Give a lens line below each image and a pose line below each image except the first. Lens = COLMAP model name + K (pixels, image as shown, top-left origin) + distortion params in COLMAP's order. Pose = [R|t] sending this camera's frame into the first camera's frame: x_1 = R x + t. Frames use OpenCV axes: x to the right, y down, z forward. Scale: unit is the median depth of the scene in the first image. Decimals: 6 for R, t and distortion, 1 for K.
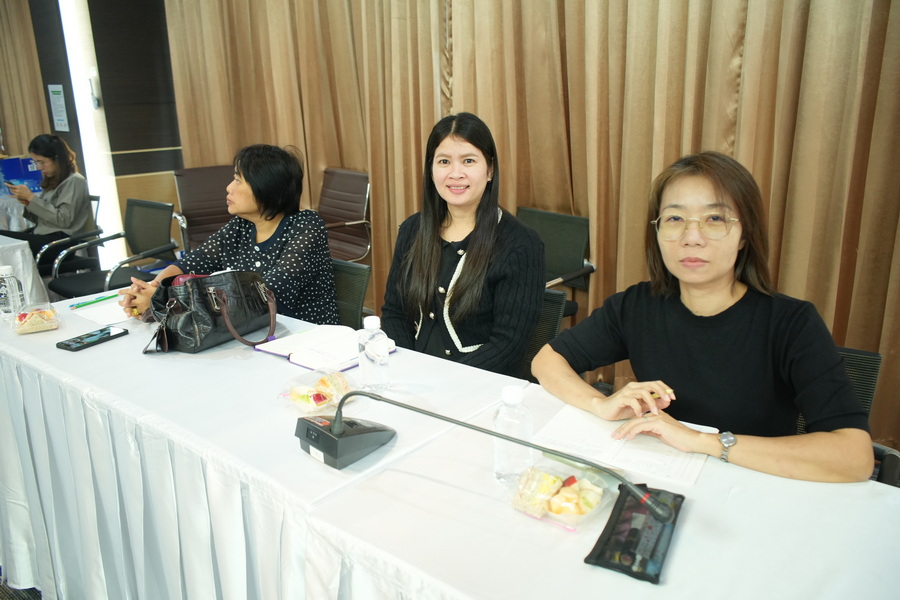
lens RADIAL K [[708.3, 0, 450.0], [0, 708.3, 300.0], [0, 0, 1]] dist [-0.044526, 0.066614]
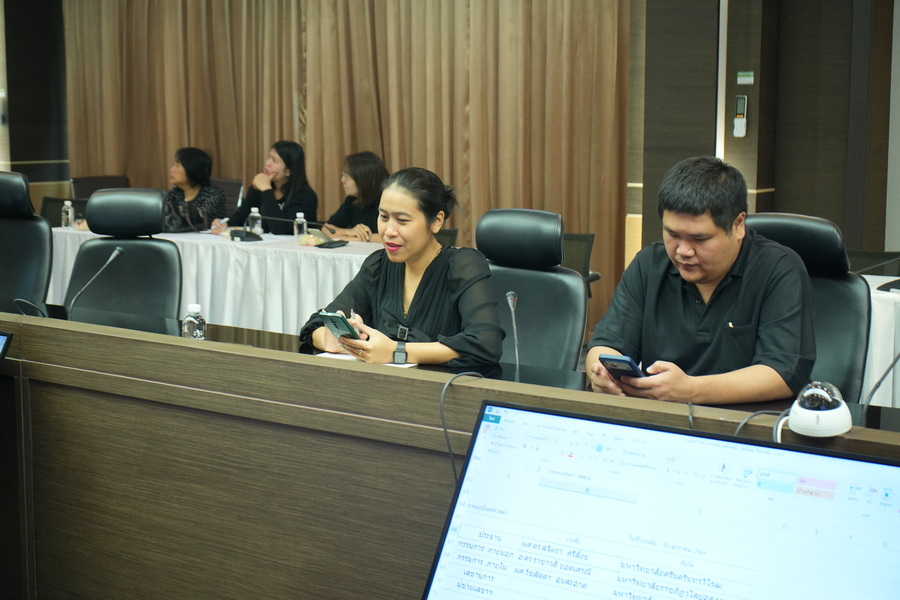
lens RADIAL K [[1398.5, 0, 450.0], [0, 1398.5, 300.0], [0, 0, 1]] dist [0.003065, 0.009178]
pose [[0.997997, 0.015662, 0.061299, 0.119759], [-0.006286, 0.988626, -0.150263, 0.460762], [-0.062956, 0.149577, 0.986744, -1.656305]]
